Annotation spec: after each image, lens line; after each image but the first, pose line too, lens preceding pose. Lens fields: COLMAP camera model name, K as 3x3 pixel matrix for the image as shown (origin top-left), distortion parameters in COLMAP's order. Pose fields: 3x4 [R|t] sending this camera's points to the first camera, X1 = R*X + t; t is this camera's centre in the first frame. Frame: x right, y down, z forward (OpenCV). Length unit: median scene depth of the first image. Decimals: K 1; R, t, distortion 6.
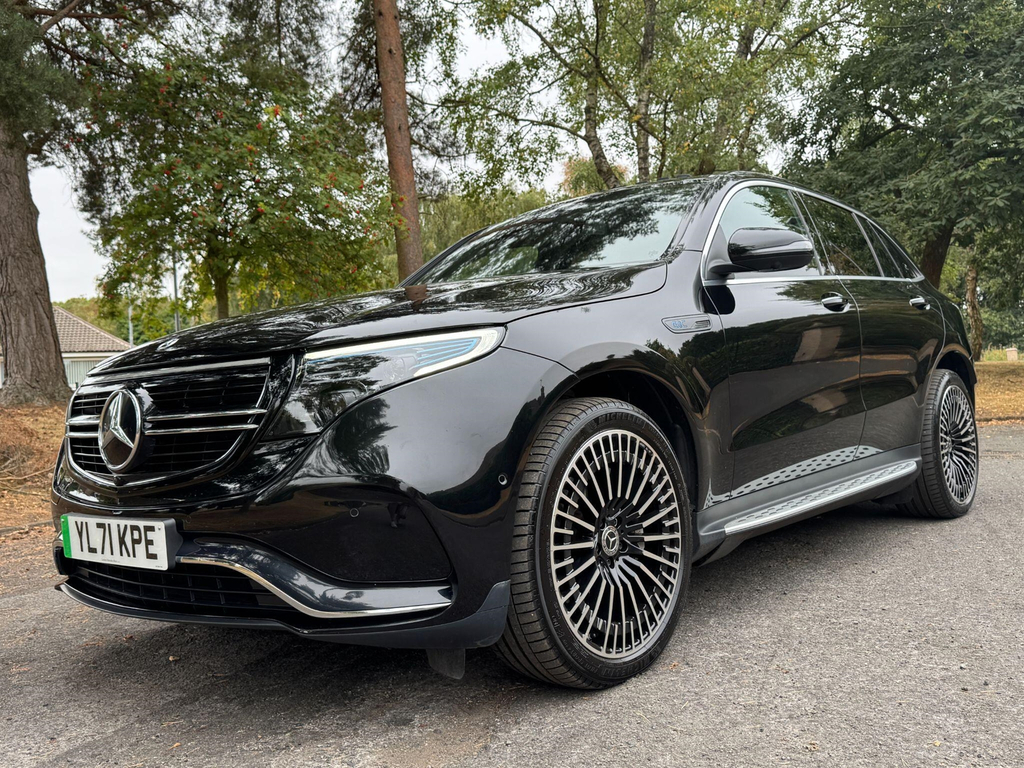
lens RADIAL K [[987.0, 0, 517.0], [0, 987.0, 387.9], [0, 0, 1]] dist [0.119795, -0.153273]
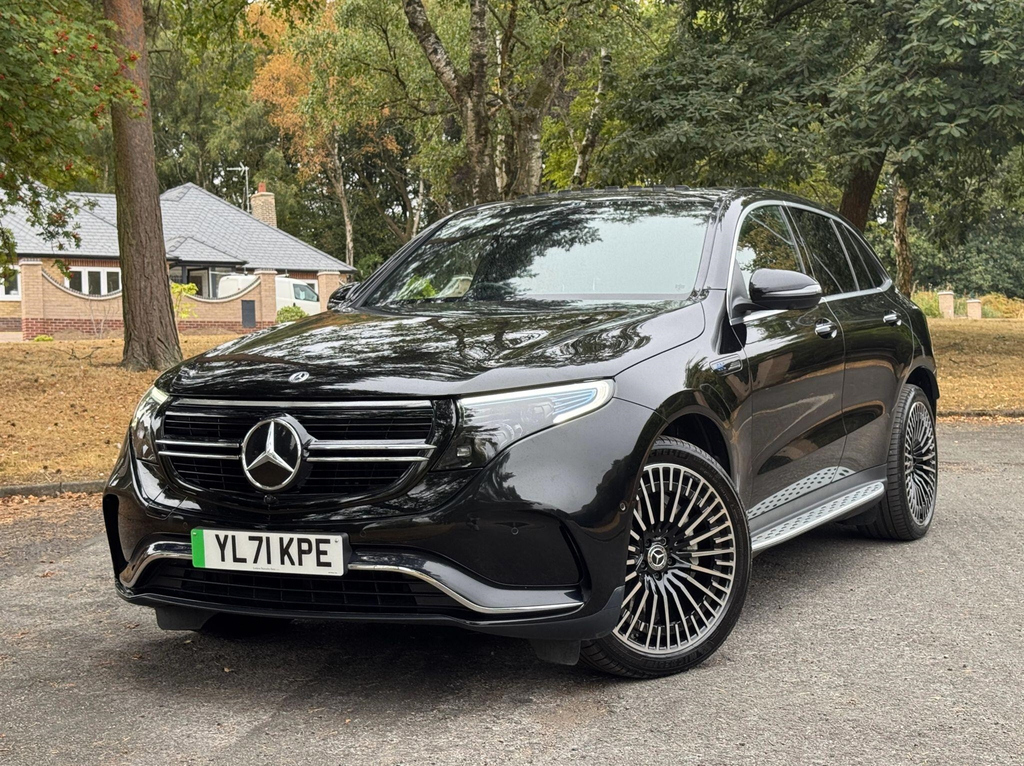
lens RADIAL K [[1808.7, 0, 507.1], [0, 1808.7, 380.3], [0, 0, 1]] dist [0.286104, -0.262080]
pose [[0.972823, 0.028349, 0.229809, -0.368086], [-0.038358, 0.998495, 0.039201, -0.080931], [-0.228352, -0.046950, 0.972446, -0.643654]]
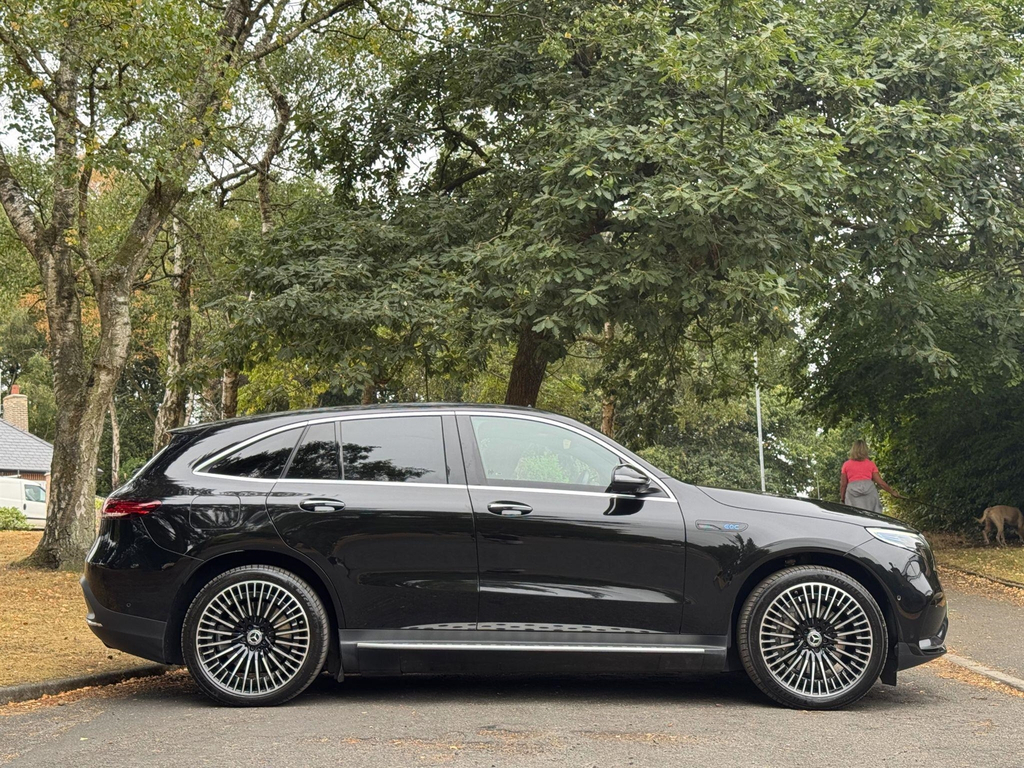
lens RADIAL K [[1408.8, 0, 537.0], [0, 1408.8, 398.9], [0, 0, 1]] dist [0.229075, -0.403308]
pose [[0.947636, 0.074439, 0.310557, 0.370005], [-0.049481, 0.994935, -0.087495, -0.085483], [-0.315497, 0.067546, 0.946519, 0.344325]]
